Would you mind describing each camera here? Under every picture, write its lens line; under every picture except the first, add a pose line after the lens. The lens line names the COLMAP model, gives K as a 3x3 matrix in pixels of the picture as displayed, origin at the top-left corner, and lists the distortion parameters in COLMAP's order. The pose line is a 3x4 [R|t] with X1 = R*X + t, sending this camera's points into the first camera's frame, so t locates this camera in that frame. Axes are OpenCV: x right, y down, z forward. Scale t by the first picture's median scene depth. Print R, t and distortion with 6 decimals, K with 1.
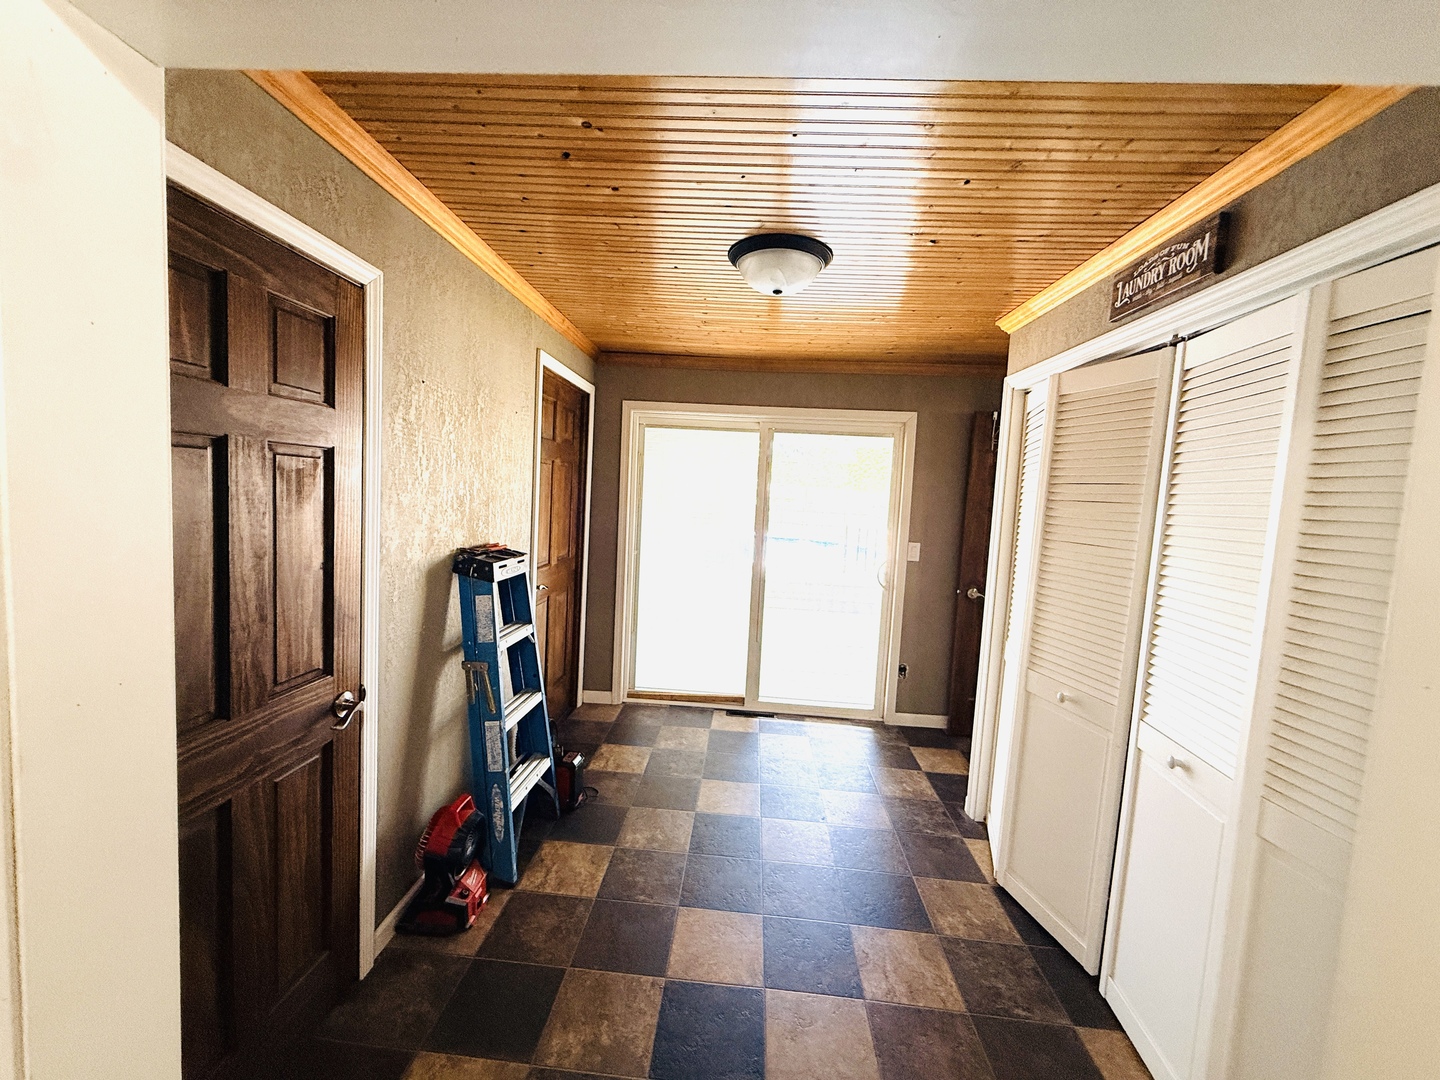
lens RADIAL K [[573.2, 0, 720.0], [0, 573.2, 538.7], [0, 0, 1]] dist [-0.002509, 0.000620]
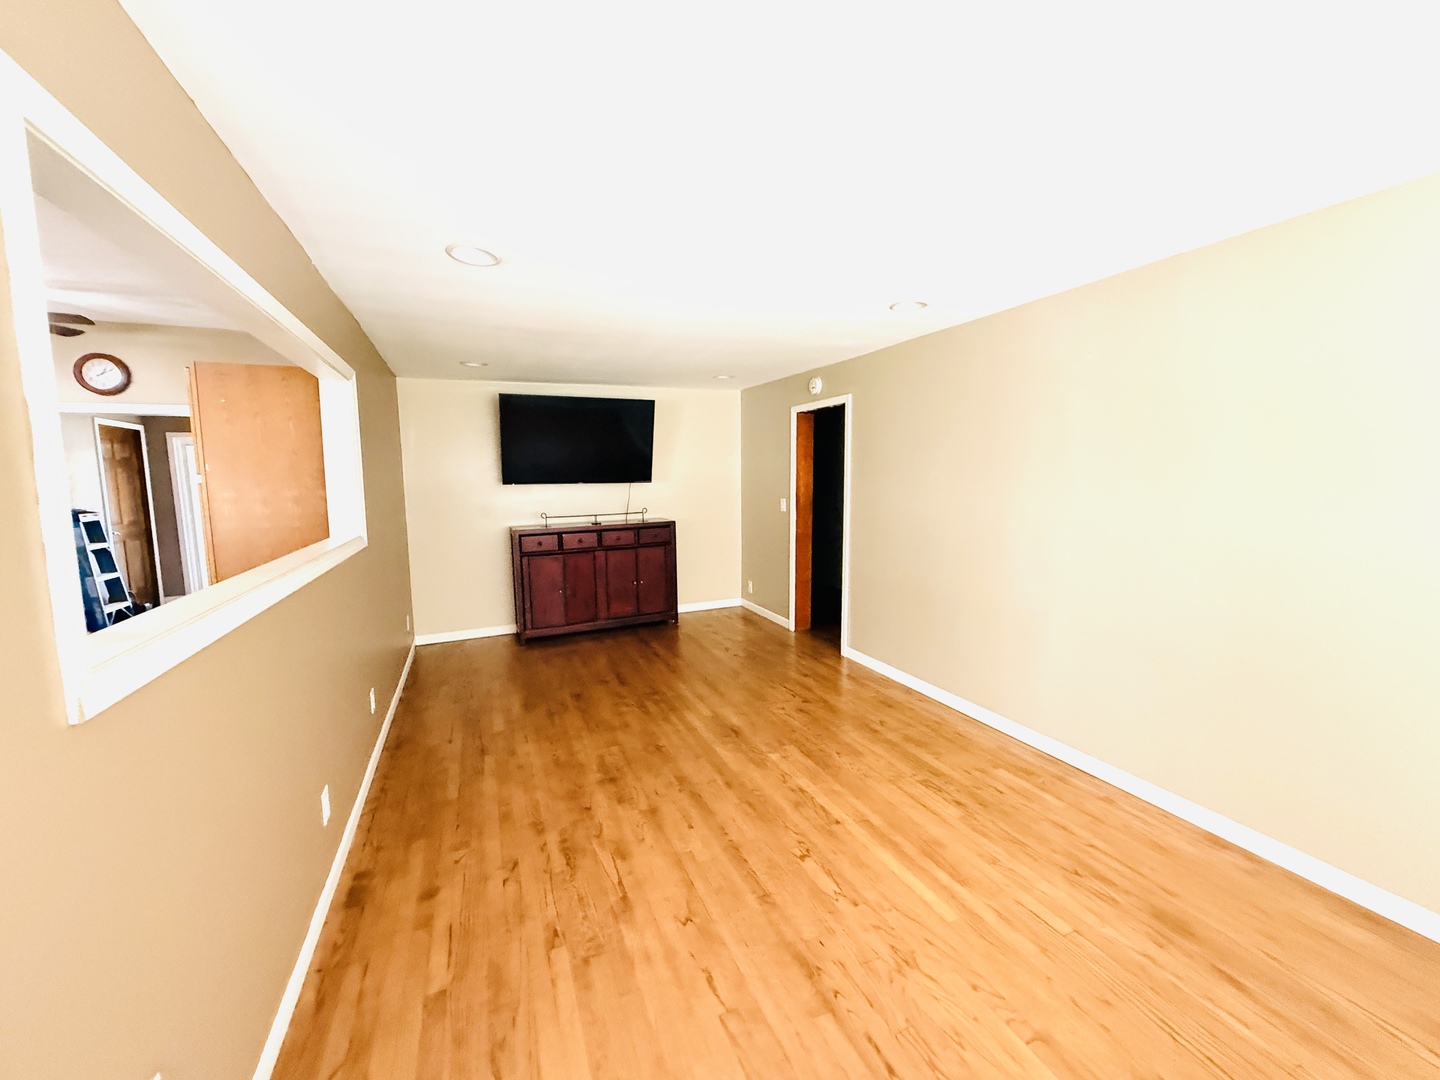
lens RADIAL K [[573.2, 0, 718.6], [0, 573.2, 542.1], [0, 0, 1]] dist [-0.002509, 0.000620]
pose [[0.892001, -0.119583, 0.435929, 0.856397], [0.099612, 0.992667, 0.068479, 0.231086], [-0.440922, -0.017659, 0.897372, -2.133263]]
